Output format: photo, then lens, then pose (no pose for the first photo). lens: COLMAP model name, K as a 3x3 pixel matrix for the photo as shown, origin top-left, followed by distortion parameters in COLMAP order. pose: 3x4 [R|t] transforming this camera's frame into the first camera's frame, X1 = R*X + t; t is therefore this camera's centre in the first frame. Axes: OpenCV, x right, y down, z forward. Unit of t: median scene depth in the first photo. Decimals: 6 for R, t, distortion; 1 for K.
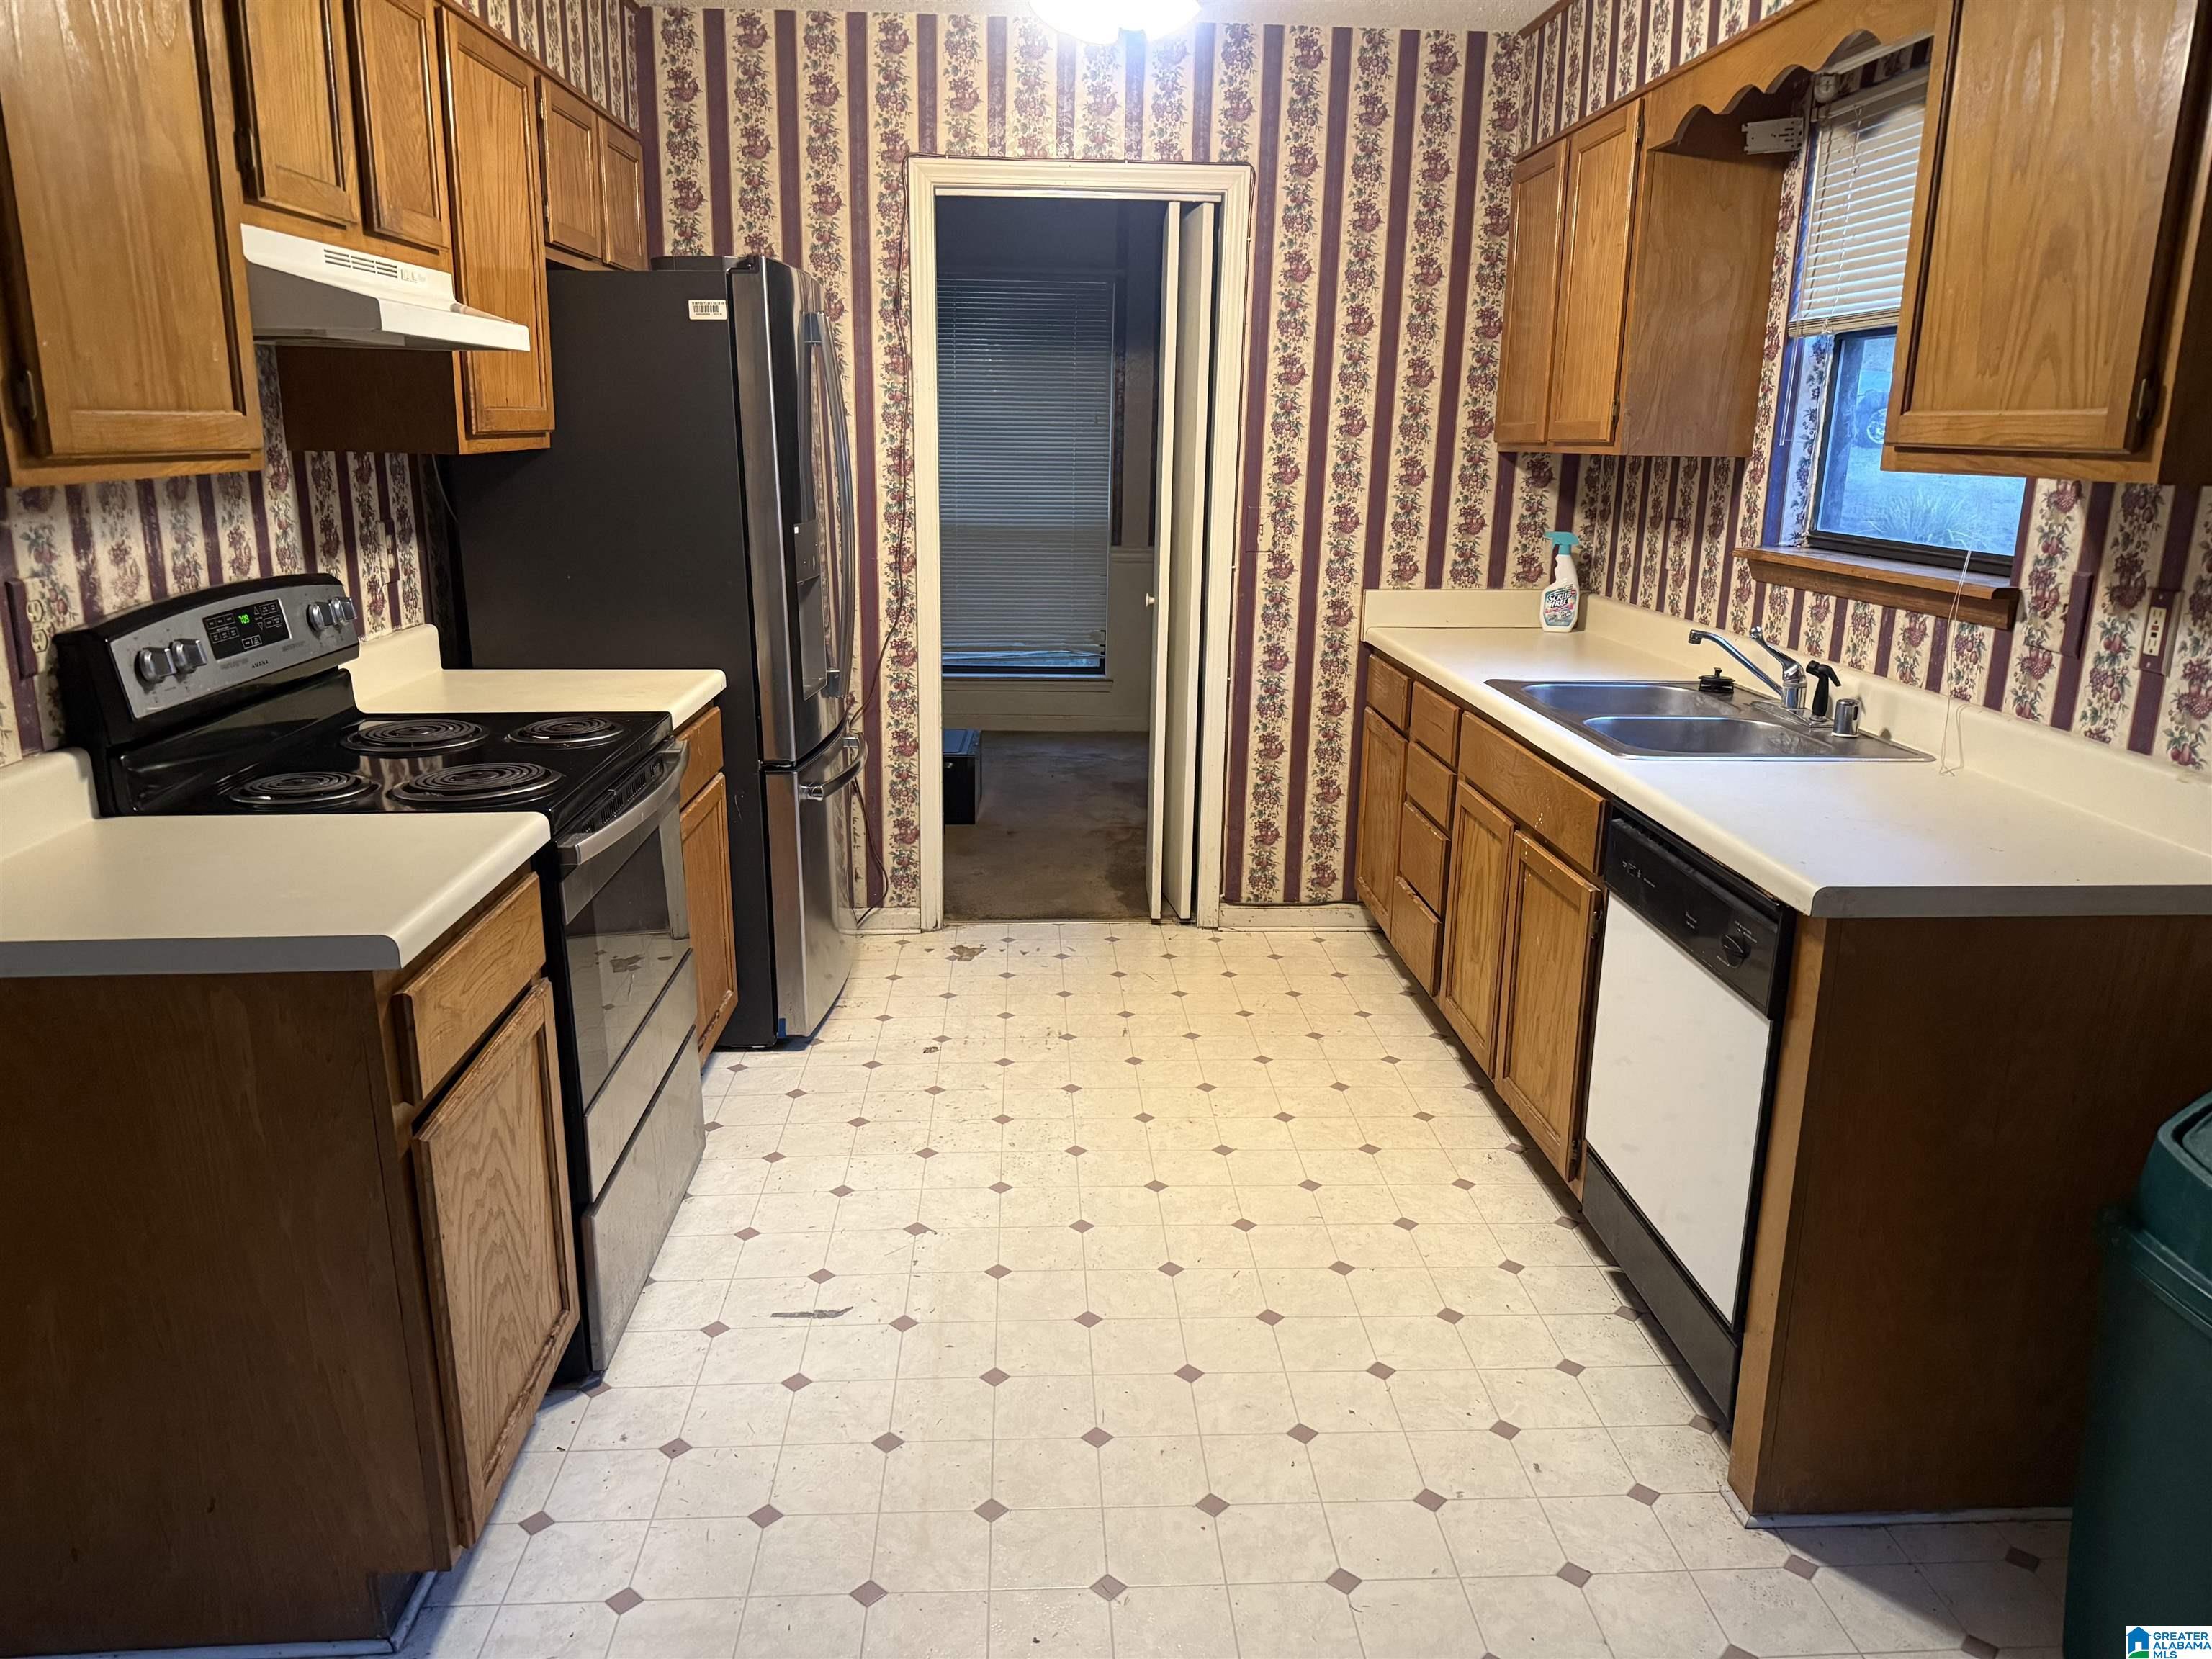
lens RADIAL K [[1567.5, 0, 1108.9], [0, 1567.5, 824.6], [0, 0, 1]] dist [0.002139, -0.010505]
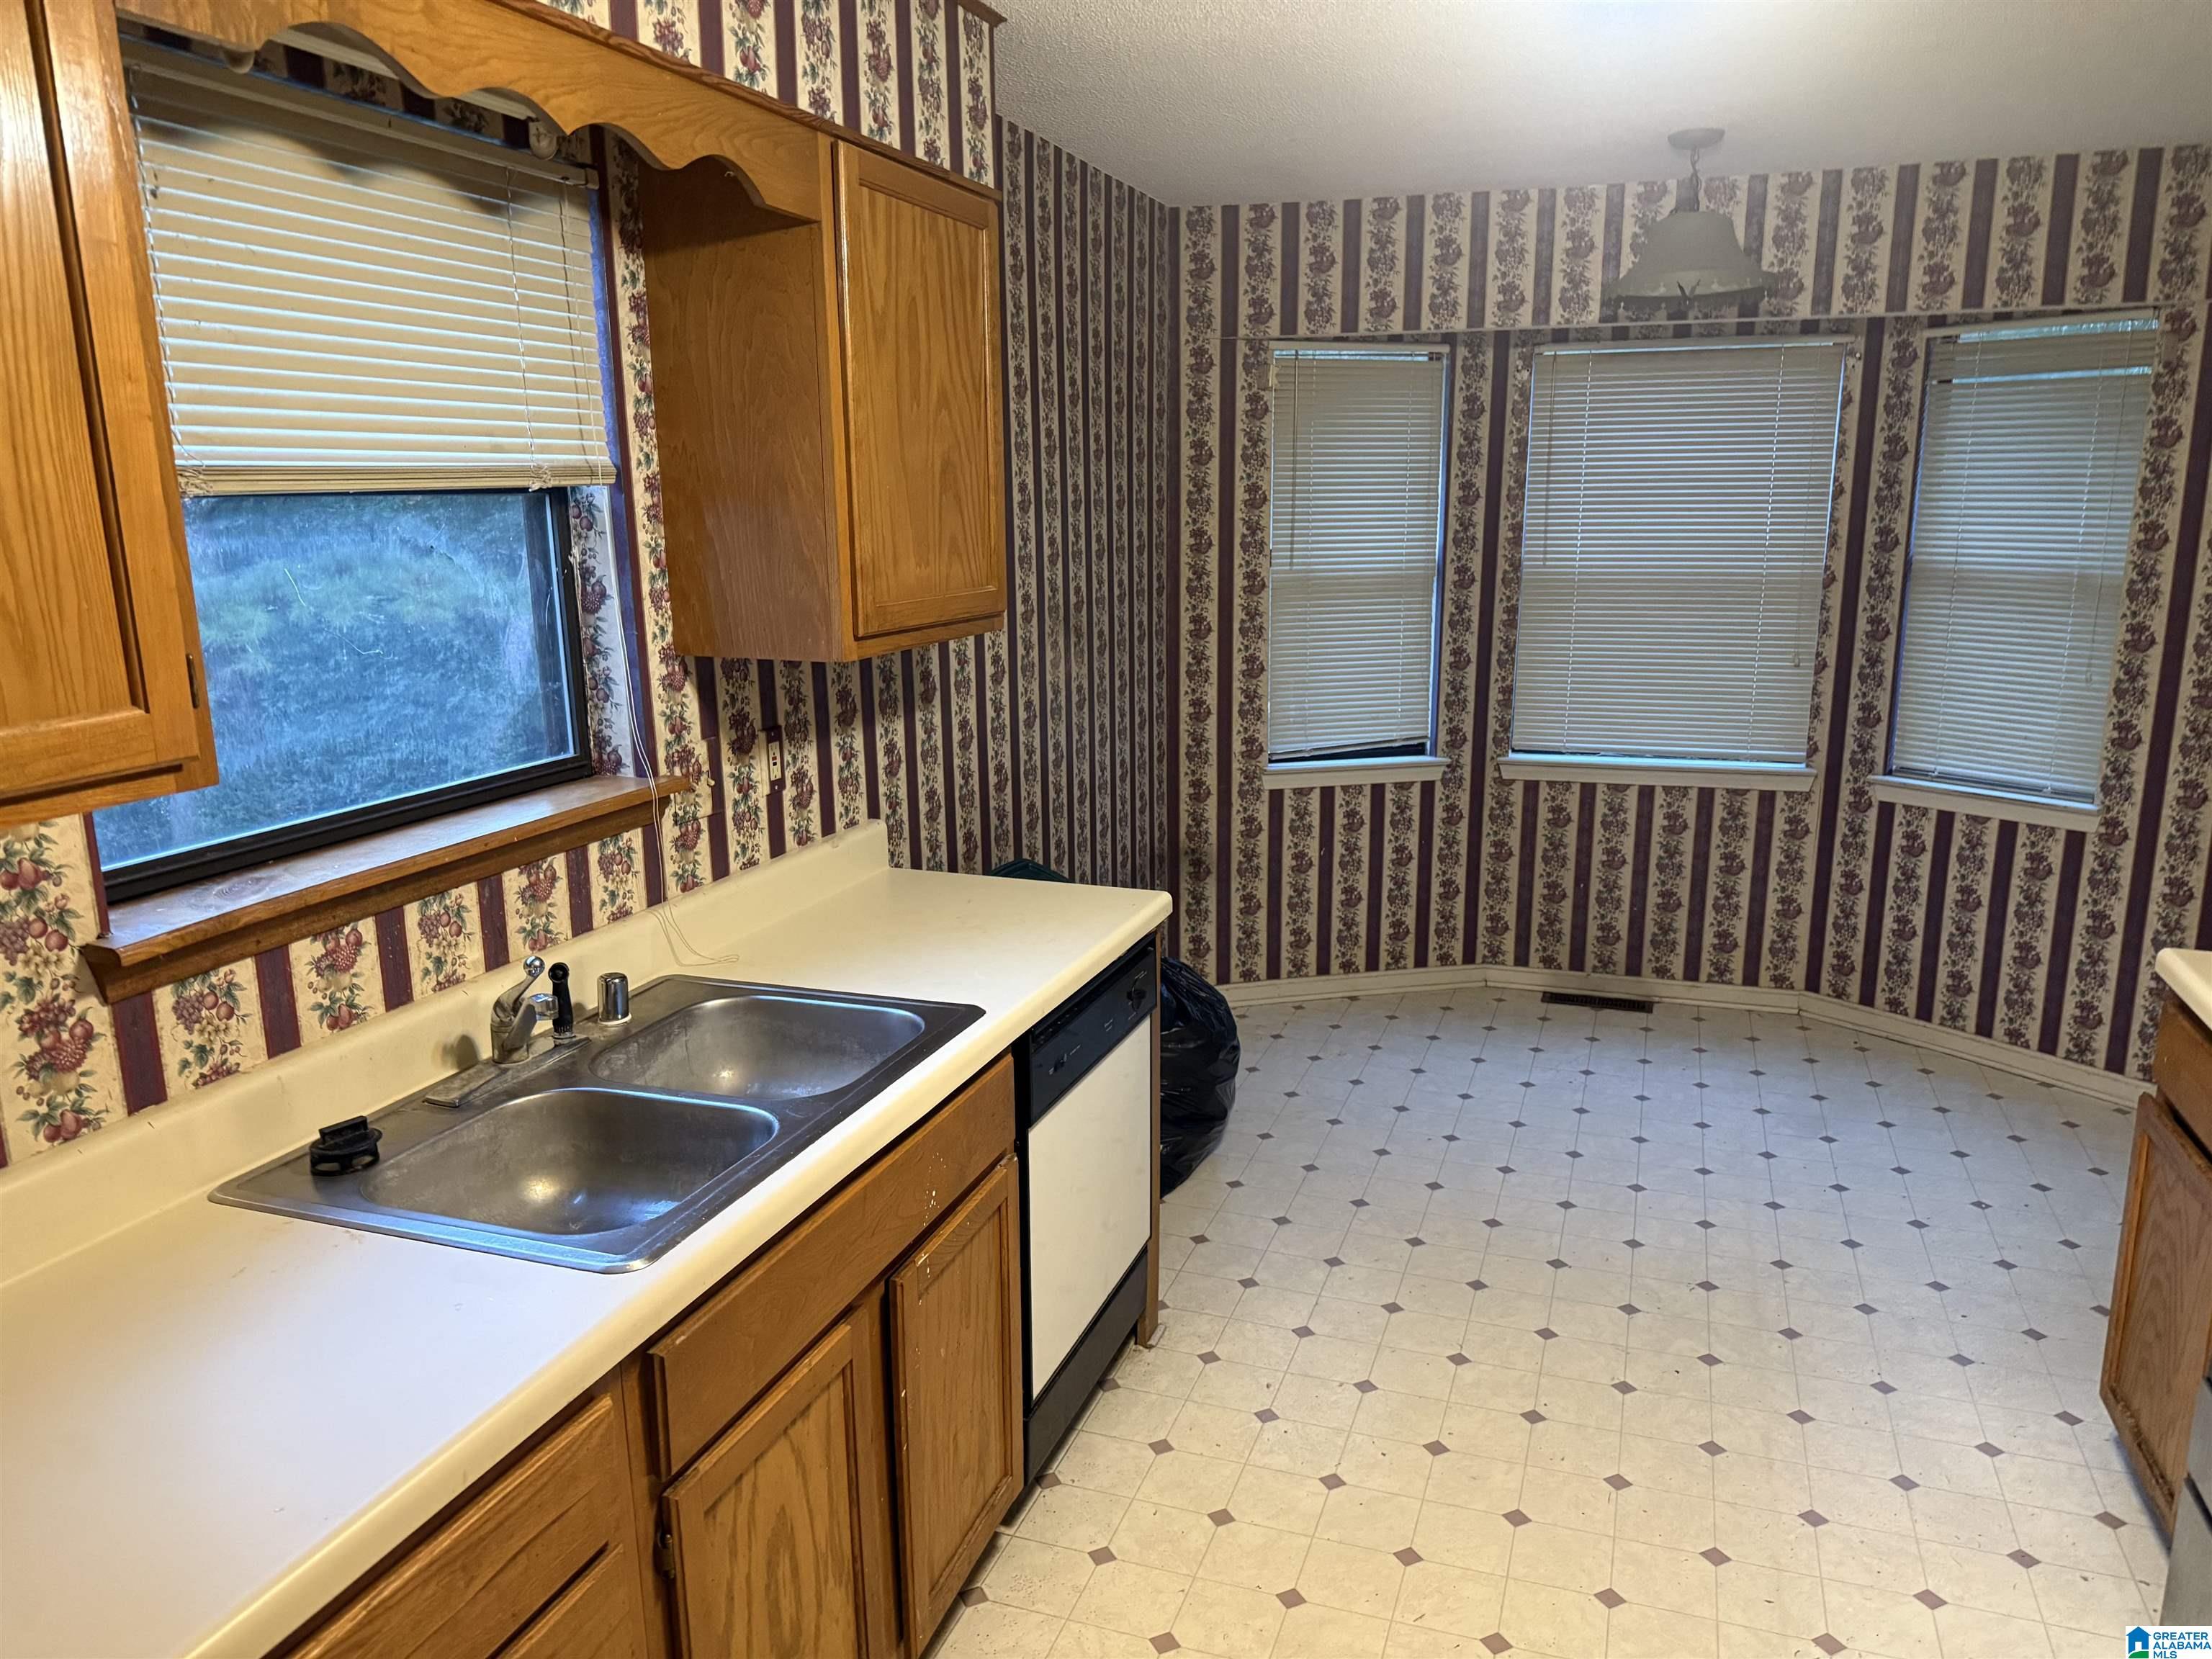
lens RADIAL K [[1567.5, 0, 1117.0], [0, 1567.5, 838.8], [0, 0, 1]] dist [0.002139, -0.010505]
pose [[-0.924378, -0.090385, 0.370614, -0.048041], [0.087388, 0.895519, 0.436359, -0.528181], [-0.371332, 0.435749, -0.819900, 1.748689]]
